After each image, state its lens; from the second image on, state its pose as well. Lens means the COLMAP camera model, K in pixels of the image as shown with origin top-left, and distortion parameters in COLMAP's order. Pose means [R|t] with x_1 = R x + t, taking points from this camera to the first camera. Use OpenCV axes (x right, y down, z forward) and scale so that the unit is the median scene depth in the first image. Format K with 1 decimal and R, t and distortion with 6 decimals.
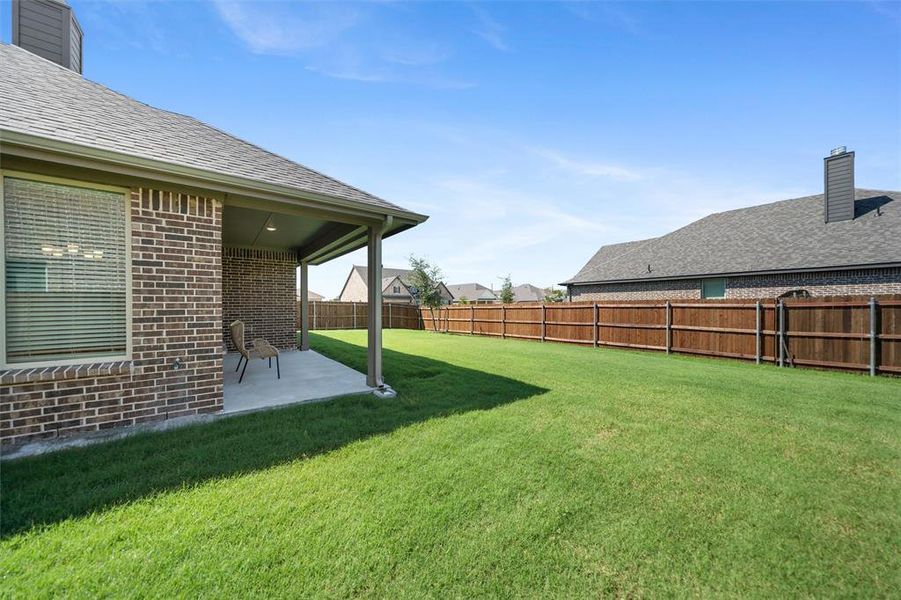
lens RADIAL K [[308.6, 0, 451.1], [0, 308.6, 307.4], [0, 0, 1]] dist [-0.031071, -0.000013]
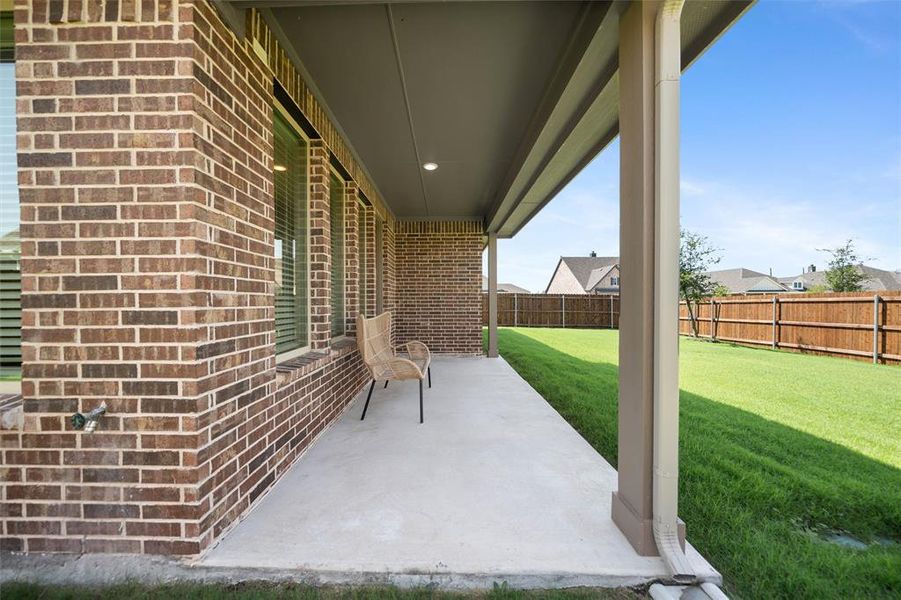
lens RADIAL K [[295.4, 0, 449.9], [0, 295.4, 303.0], [0, 0, 1]] dist [-0.000381, -0.000012]
pose [[0.786933, 0.001903, -0.617035, -0.319094], [-0.003715, 0.999992, -0.001654, 0.040869], [0.617027, 0.003594, 0.786934, 0.954496]]
